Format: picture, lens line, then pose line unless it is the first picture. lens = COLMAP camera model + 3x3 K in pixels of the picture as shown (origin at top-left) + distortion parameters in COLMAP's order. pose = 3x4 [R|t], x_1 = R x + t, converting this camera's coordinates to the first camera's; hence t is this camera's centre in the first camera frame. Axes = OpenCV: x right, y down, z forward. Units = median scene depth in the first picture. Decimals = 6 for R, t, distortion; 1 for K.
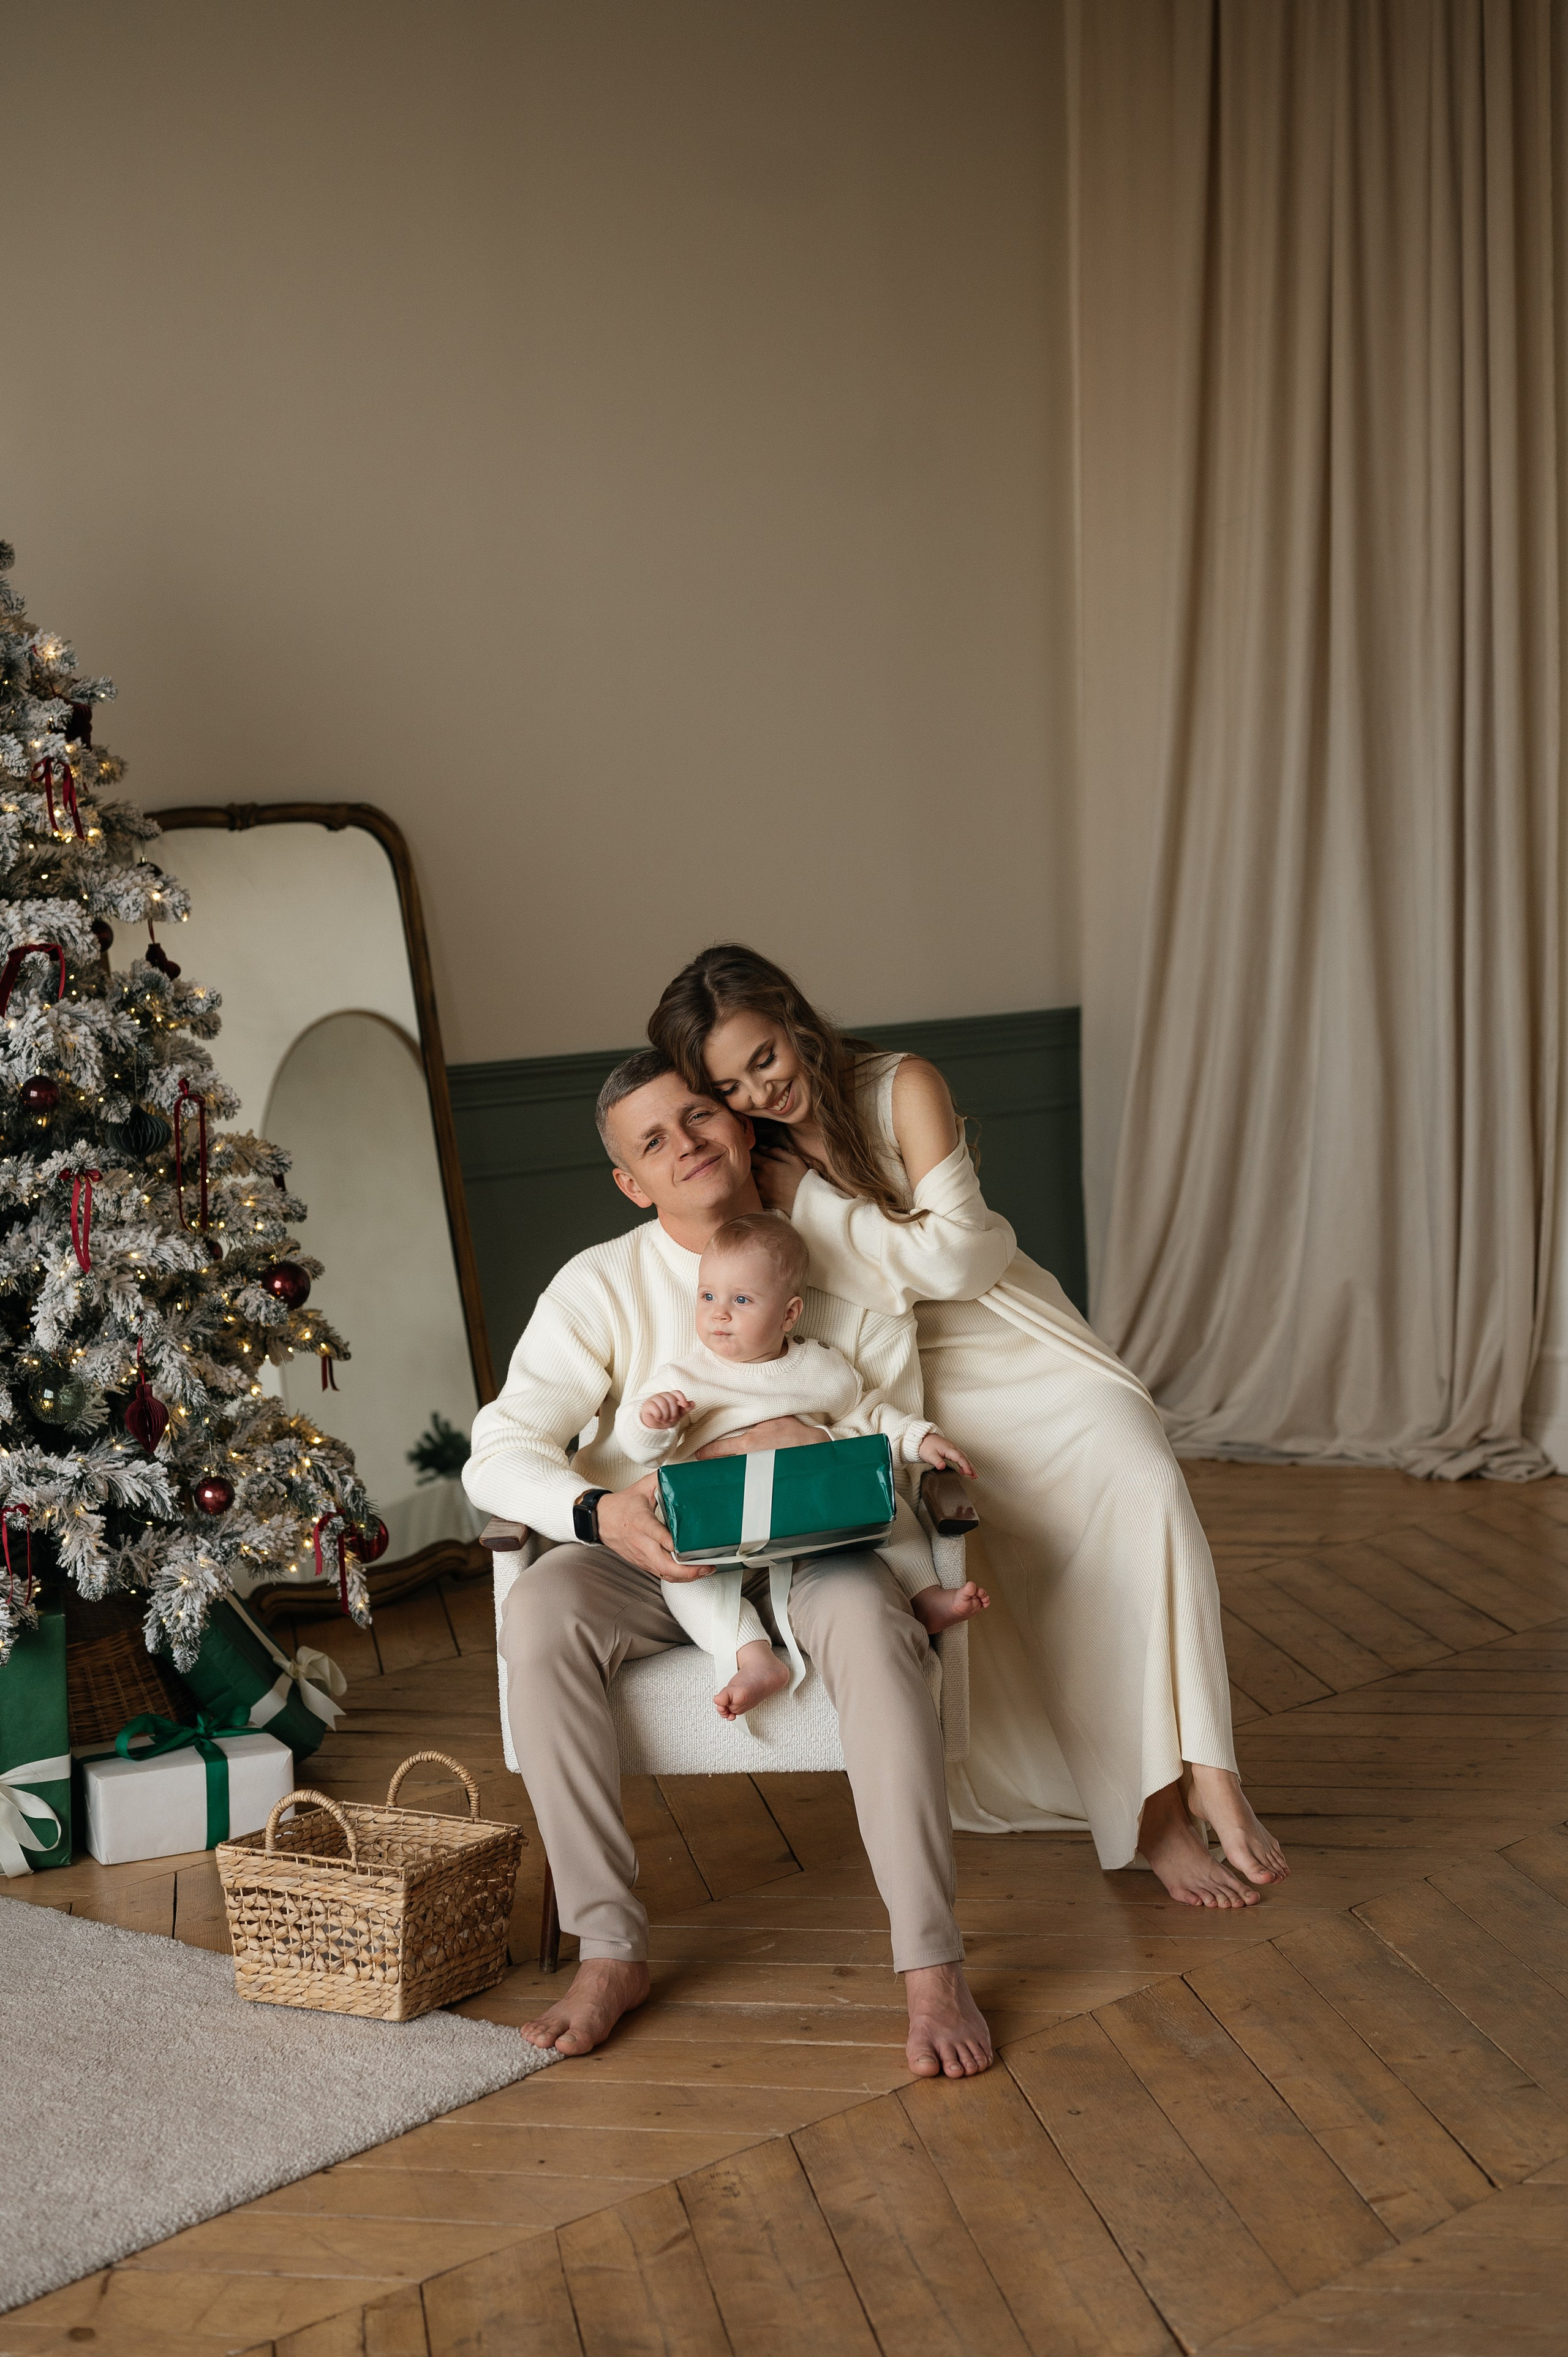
lens RADIAL K [[3435.5, 0, 771.7], [0, 3435.5, 1168.3], [0, 0, 1]] dist [0.014297, 0.000000]
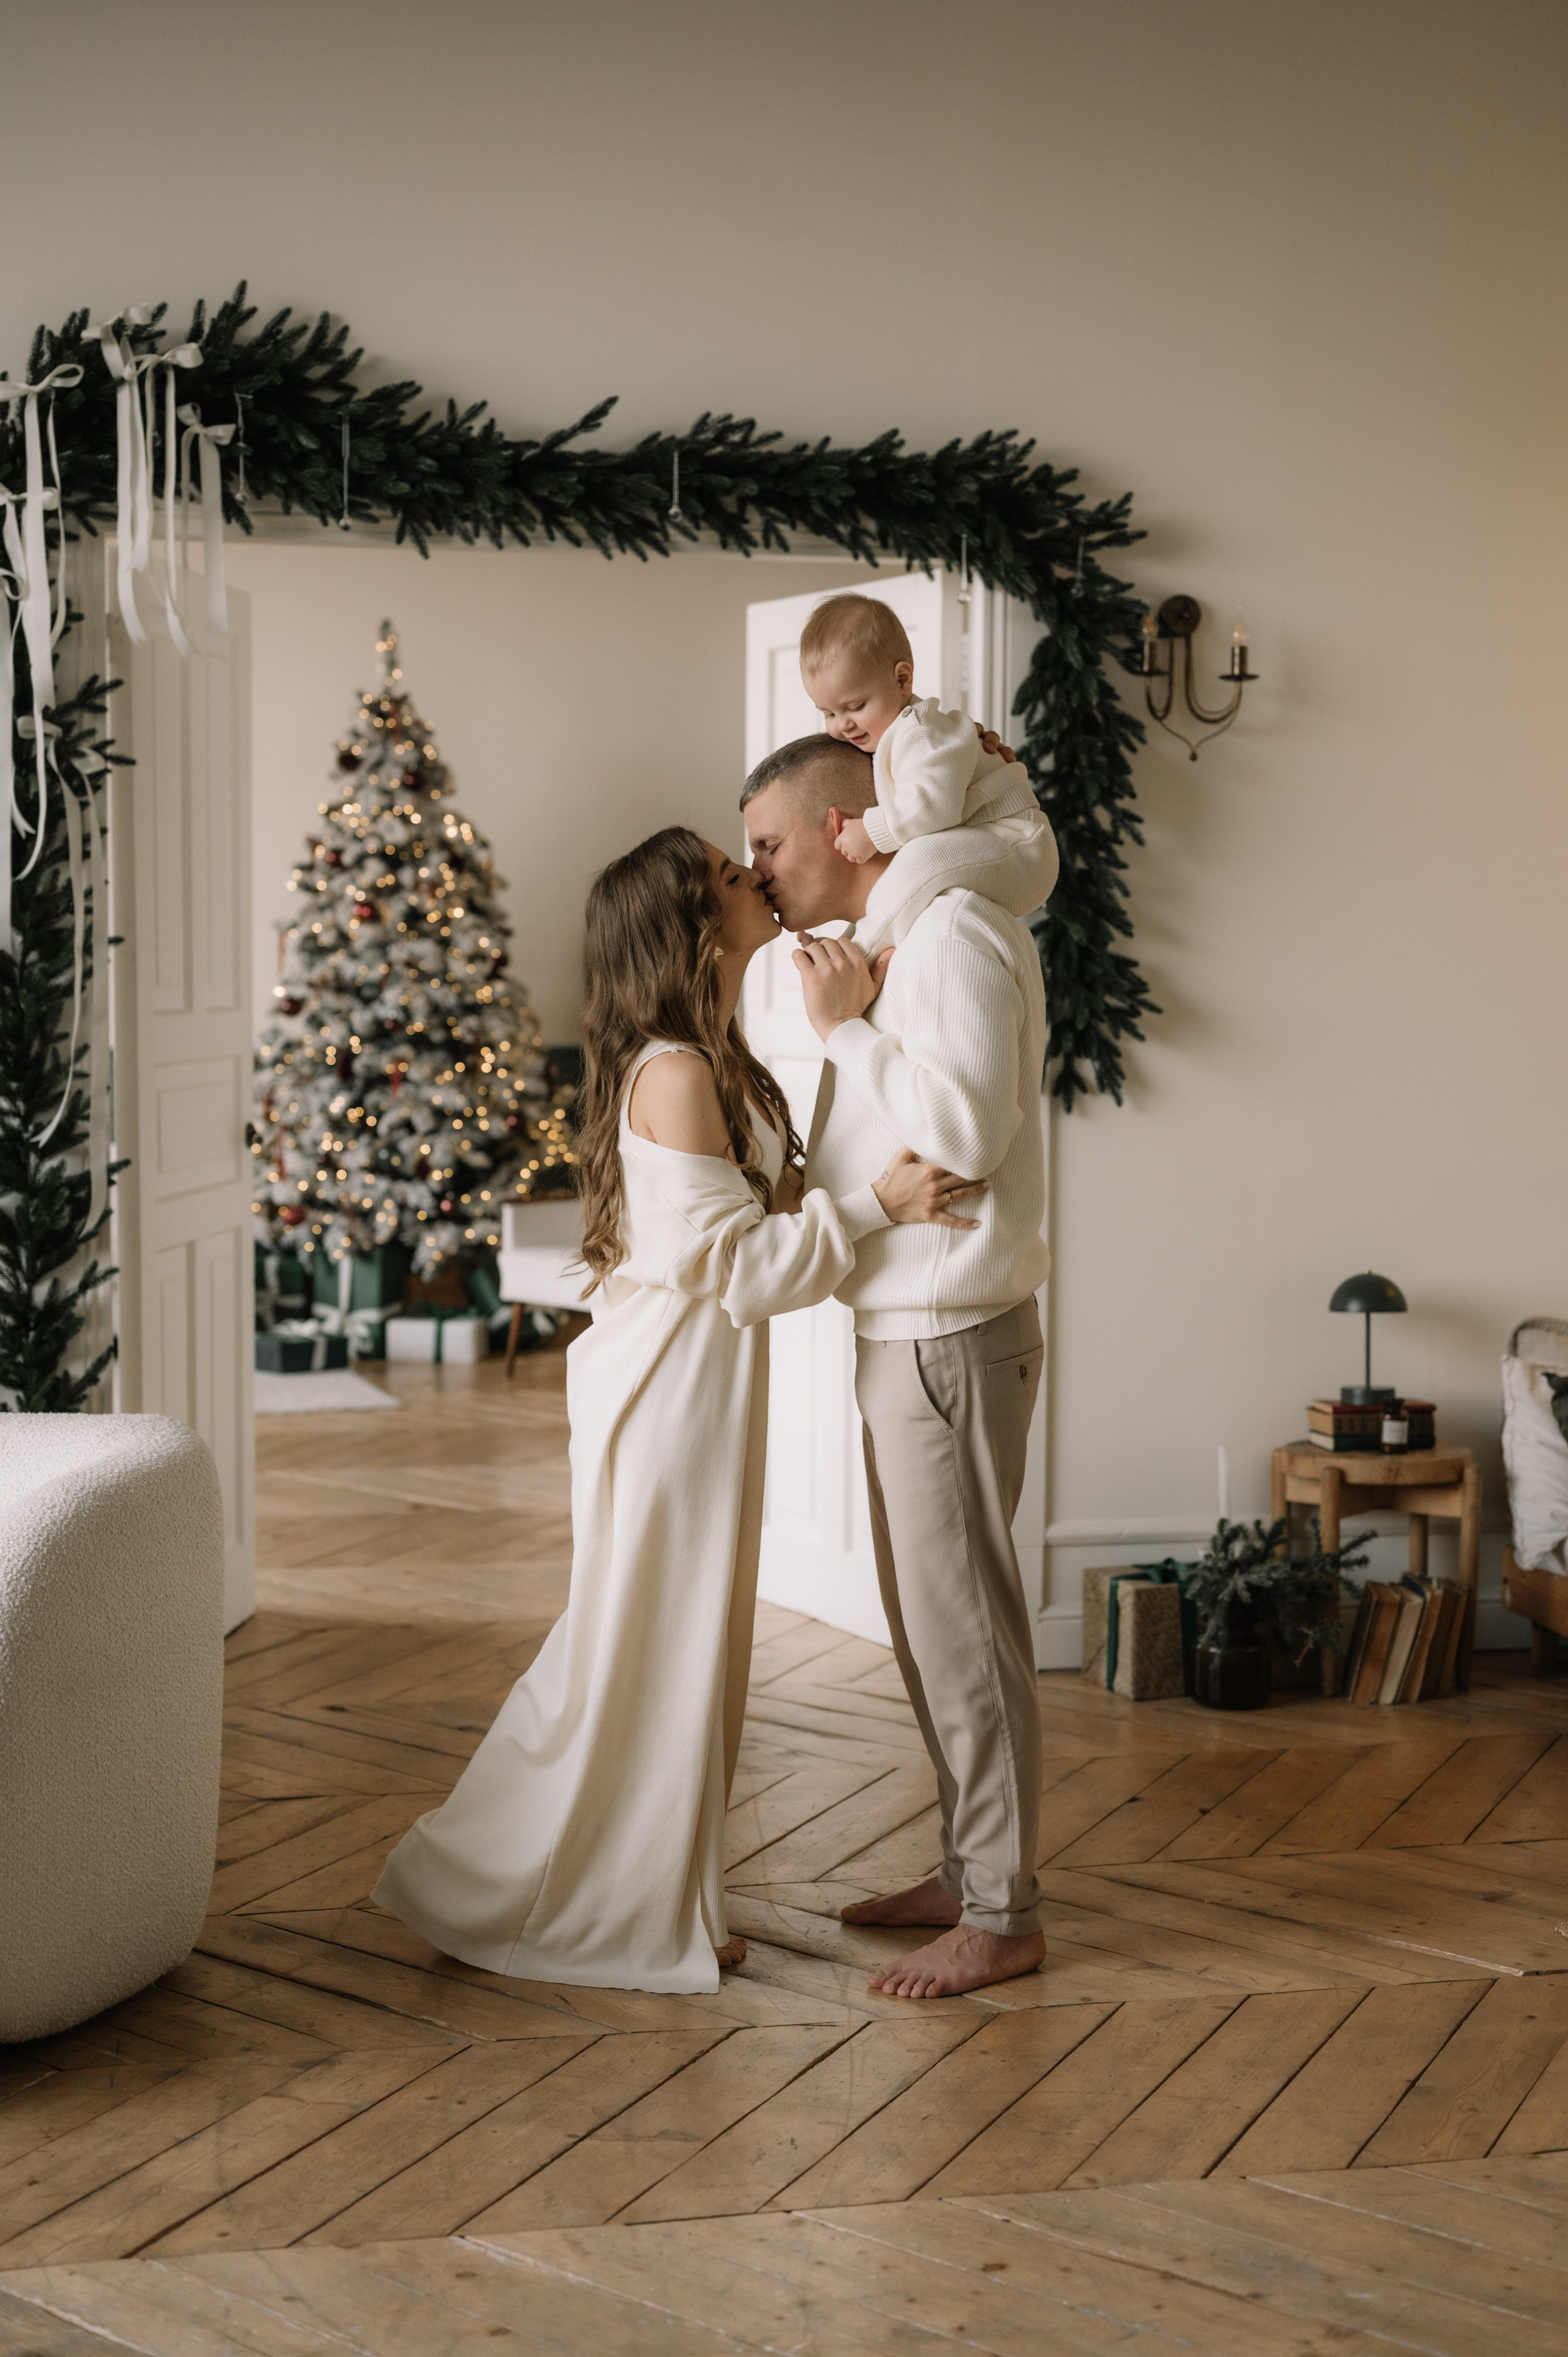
lens RADIAL K [[3435.9, 0, 765.2], [0, 3435.9, 1185.8], [0, 0, 1]] dist [0.014297, 0.000000]
pose [[0.835171, 0.073130, -0.545106, 1.251362], [-0.083667, 0.996479, 0.005496, 0.052169], [0.543589, 0.041017, 0.838349, -0.787909]]
